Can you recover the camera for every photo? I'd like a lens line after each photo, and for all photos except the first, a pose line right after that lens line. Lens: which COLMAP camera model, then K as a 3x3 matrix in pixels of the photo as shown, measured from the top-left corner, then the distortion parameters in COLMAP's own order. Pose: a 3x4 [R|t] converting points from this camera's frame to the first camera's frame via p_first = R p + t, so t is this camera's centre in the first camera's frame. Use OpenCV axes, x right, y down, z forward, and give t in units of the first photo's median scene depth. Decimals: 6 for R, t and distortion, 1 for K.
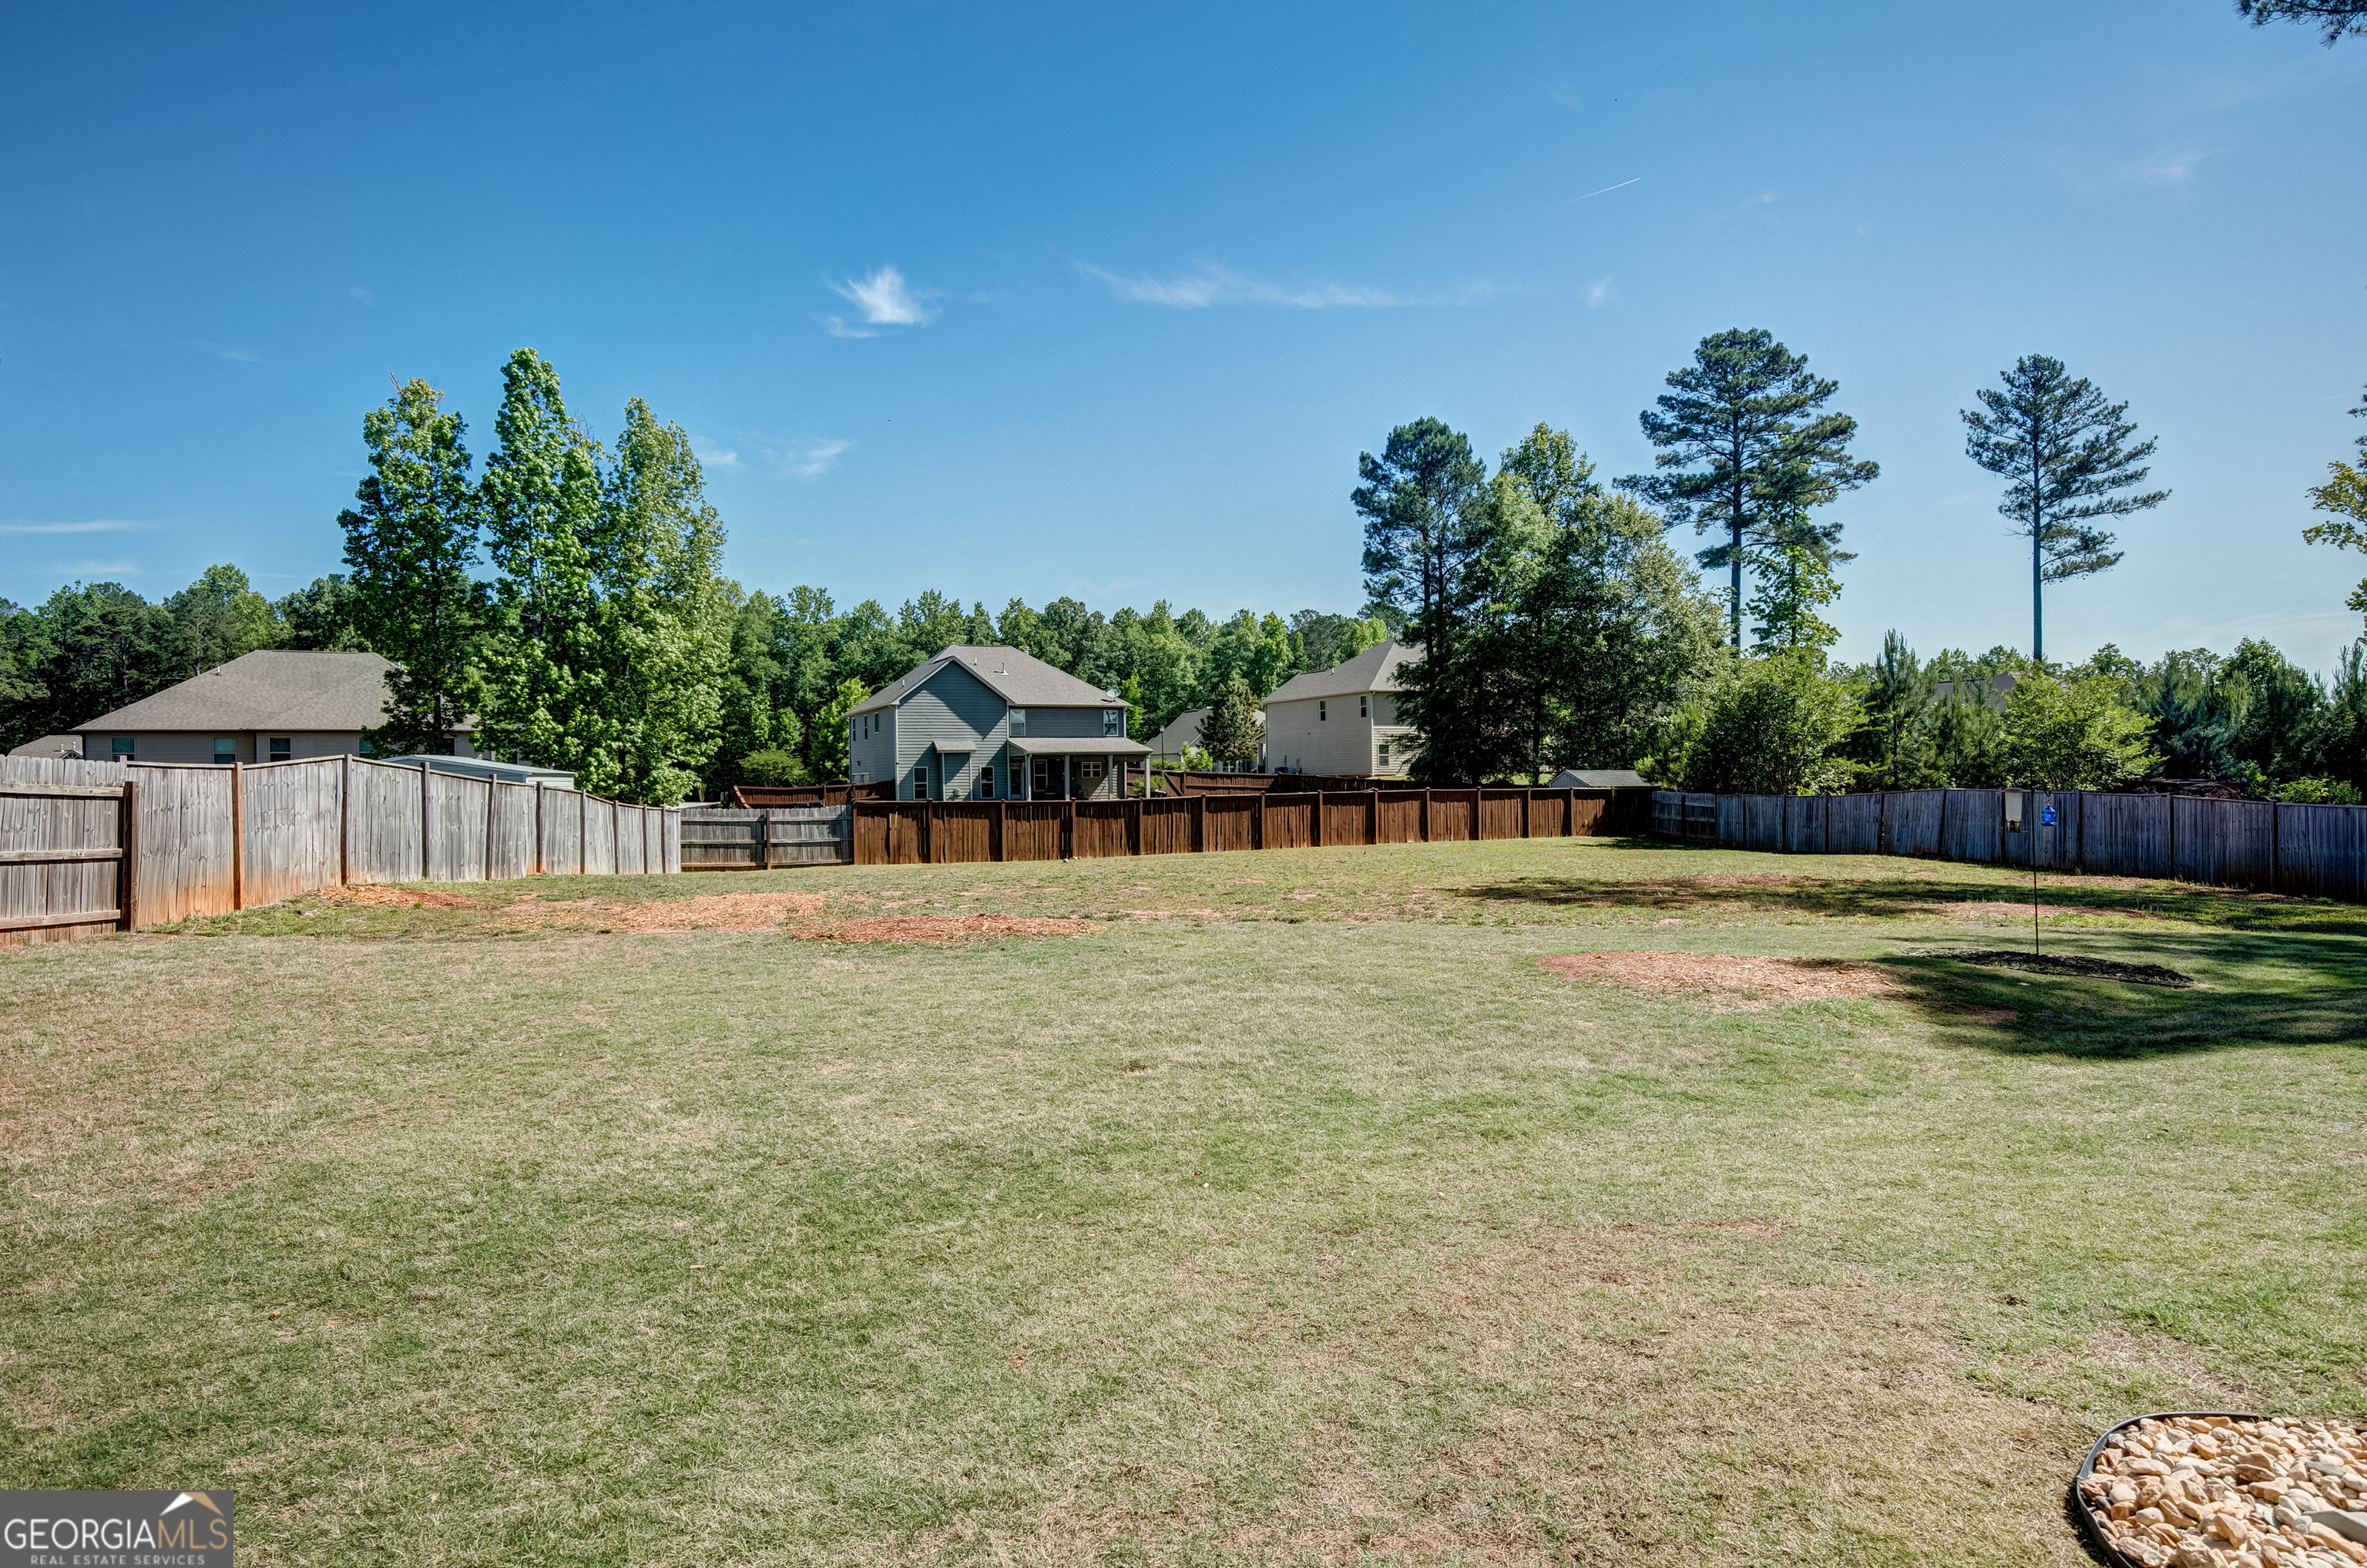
lens RADIAL K [[1394.5, 0, 1183.5], [0, 1394.5, 784.0], [0, 0, 1]] dist [-0.001530, -0.000603]
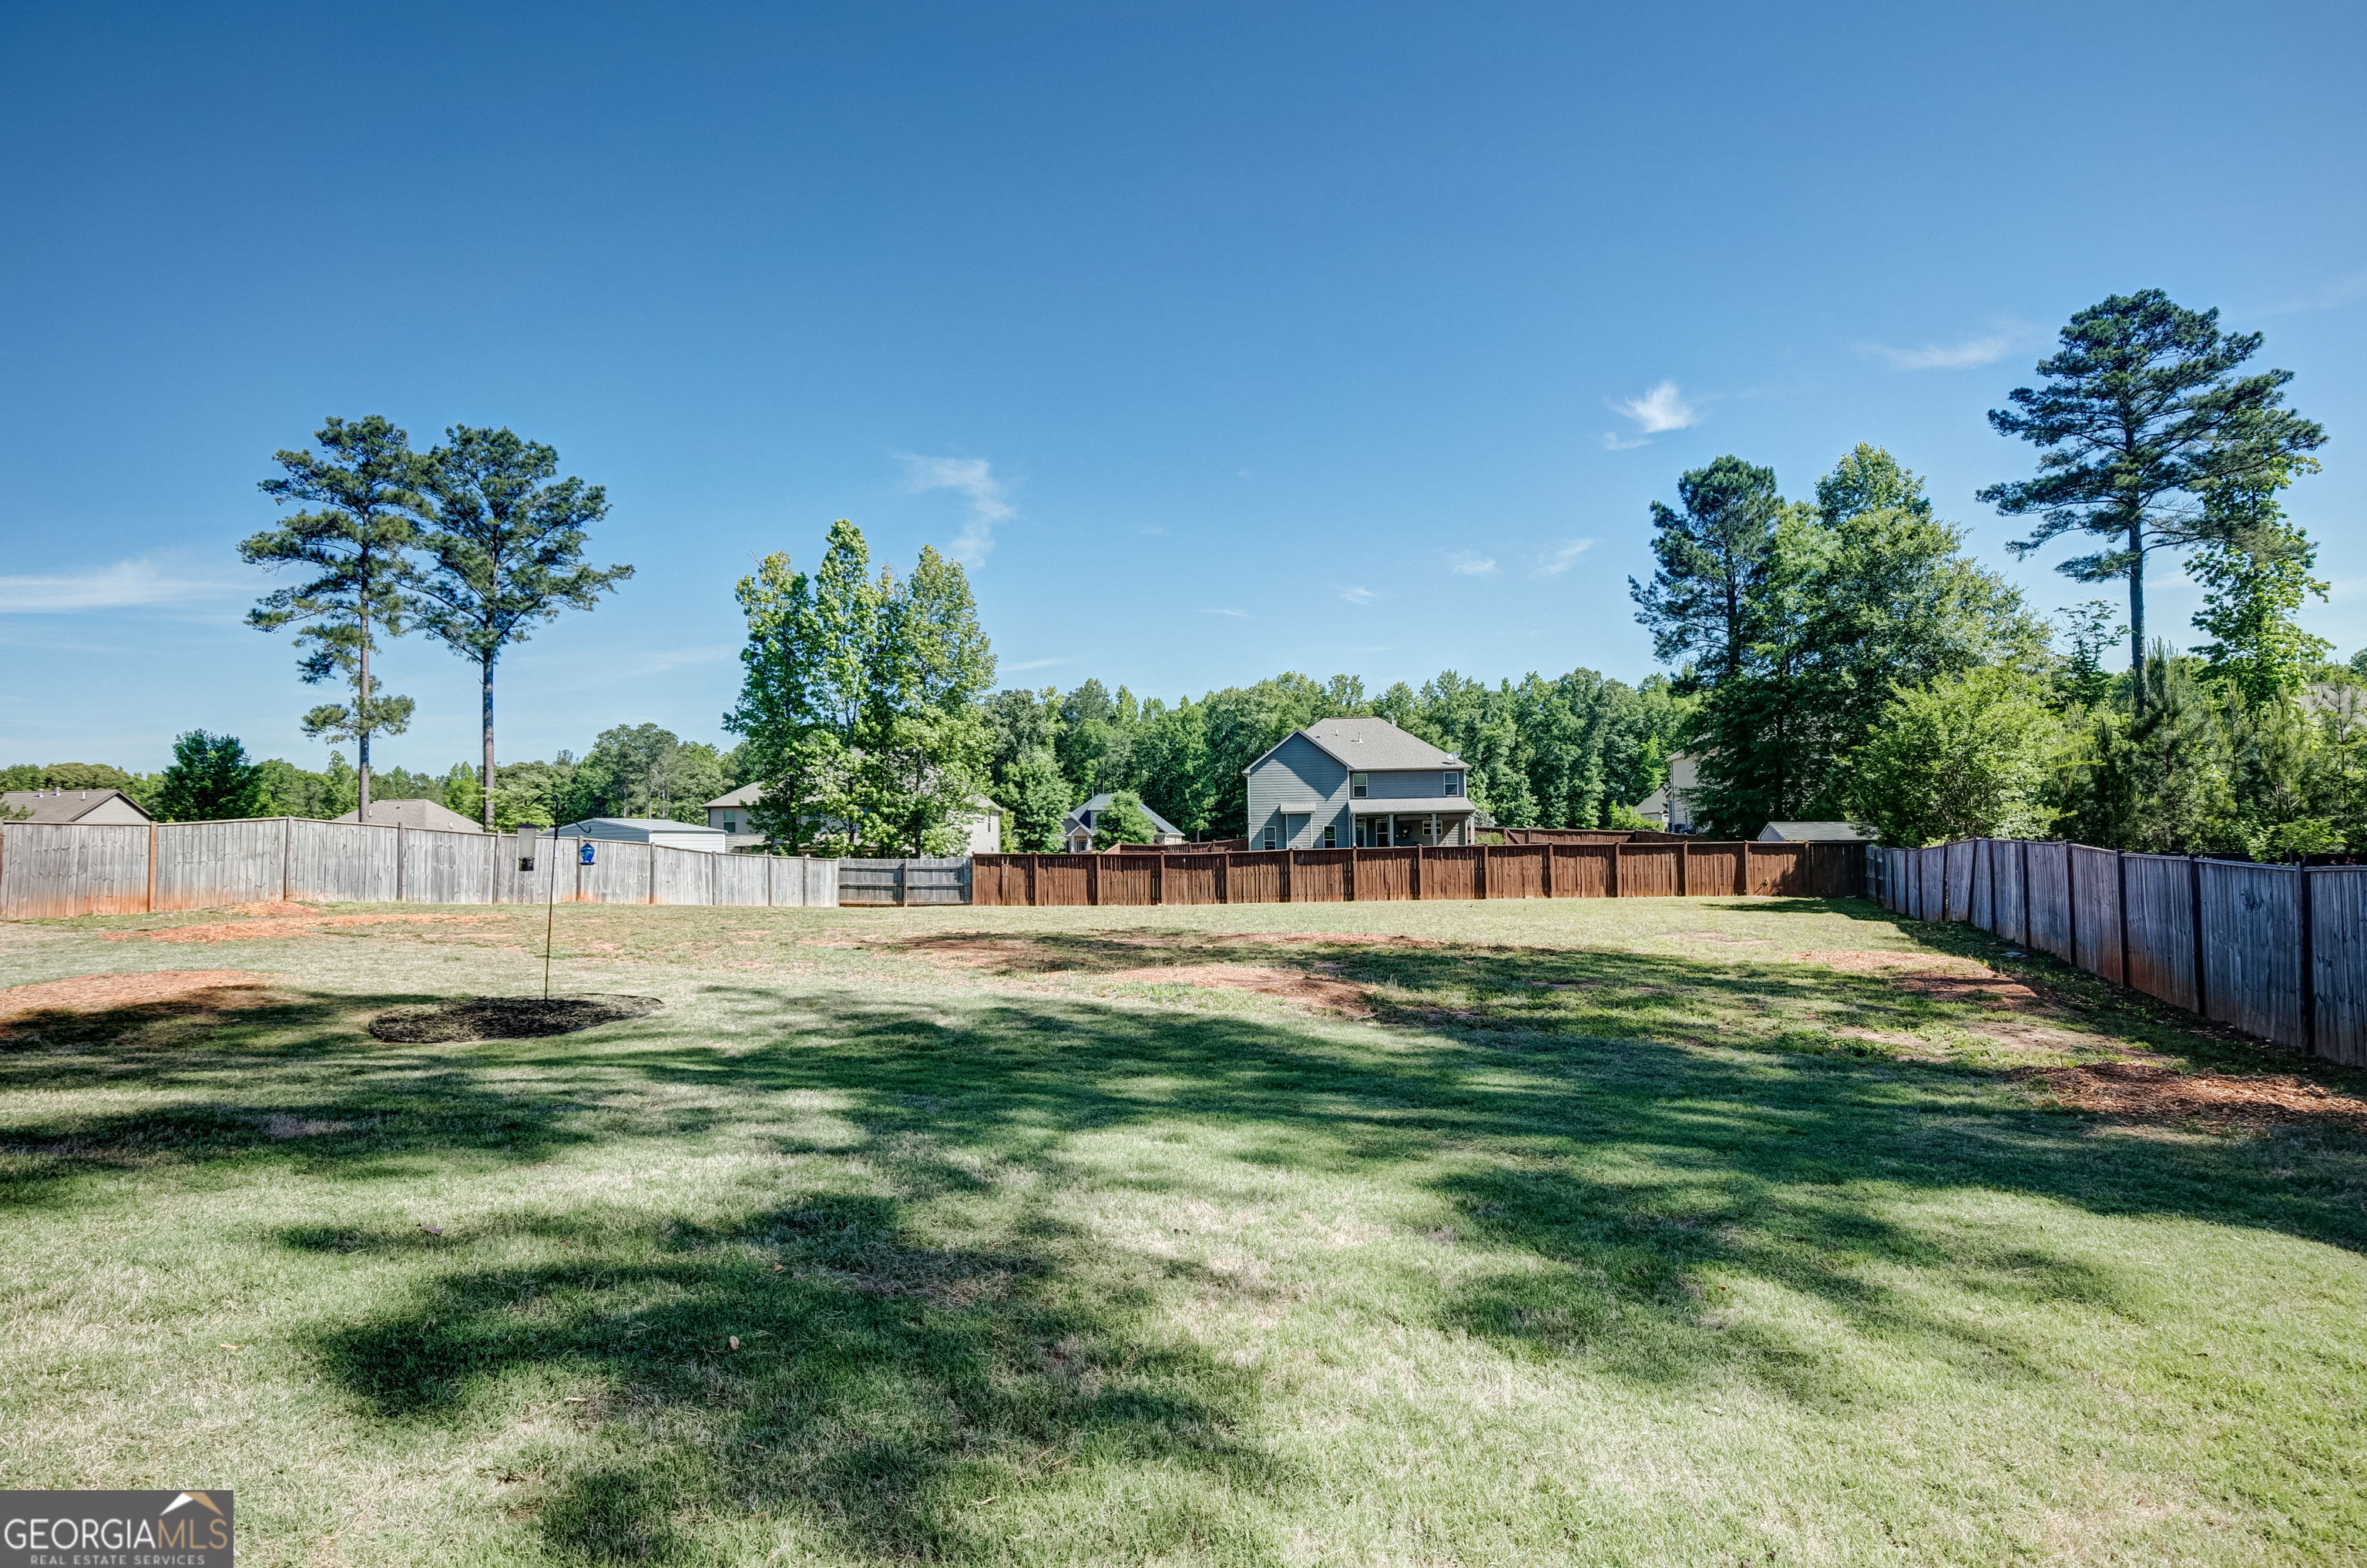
lens RADIAL K [[1228.1, 0, 1183.5], [0, 1228.1, 784.0], [0, 0, 1]] dist [-0.002535, 0.000391]
pose [[0.863161, -0.026356, -0.504240, 0.264485], [0.001342, 0.998753, -0.049907, 0.003295], [0.504927, 0.042401, 0.862120, 0.088459]]
